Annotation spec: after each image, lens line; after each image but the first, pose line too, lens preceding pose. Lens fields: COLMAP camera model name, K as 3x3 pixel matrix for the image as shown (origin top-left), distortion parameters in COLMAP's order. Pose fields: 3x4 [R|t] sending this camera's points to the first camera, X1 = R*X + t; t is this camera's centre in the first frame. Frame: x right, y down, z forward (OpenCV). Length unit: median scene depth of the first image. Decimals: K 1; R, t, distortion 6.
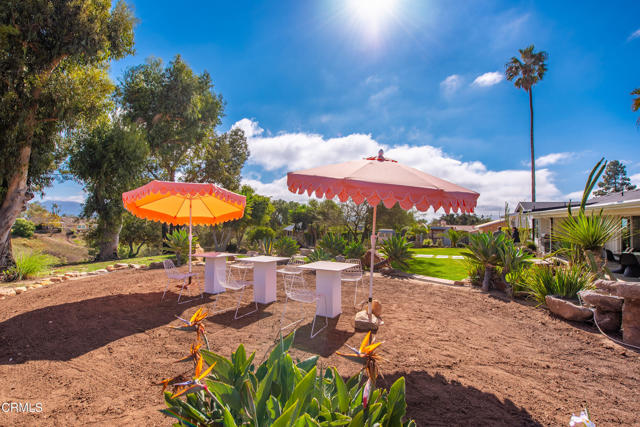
lens RADIAL K [[286.0, 0, 320.0], [0, 286.0, 213.5], [0, 0, 1]] dist [-0.011286, -0.004239]
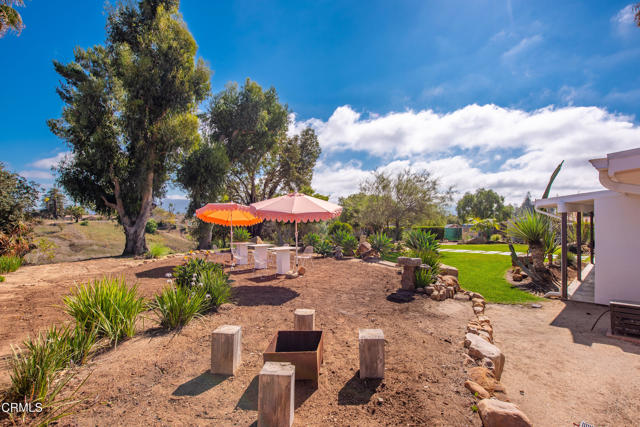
lens RADIAL K [[342.8, 0, 320.0], [0, 342.8, 213.5], [0, 0, 1]] dist [-0.000038, -0.000102]
pose [[0.940305, -0.020510, -0.339714, 0.249947], [0.029998, 0.999292, 0.022699, -0.021918], [0.339008, -0.031535, 0.940255, -0.251328]]
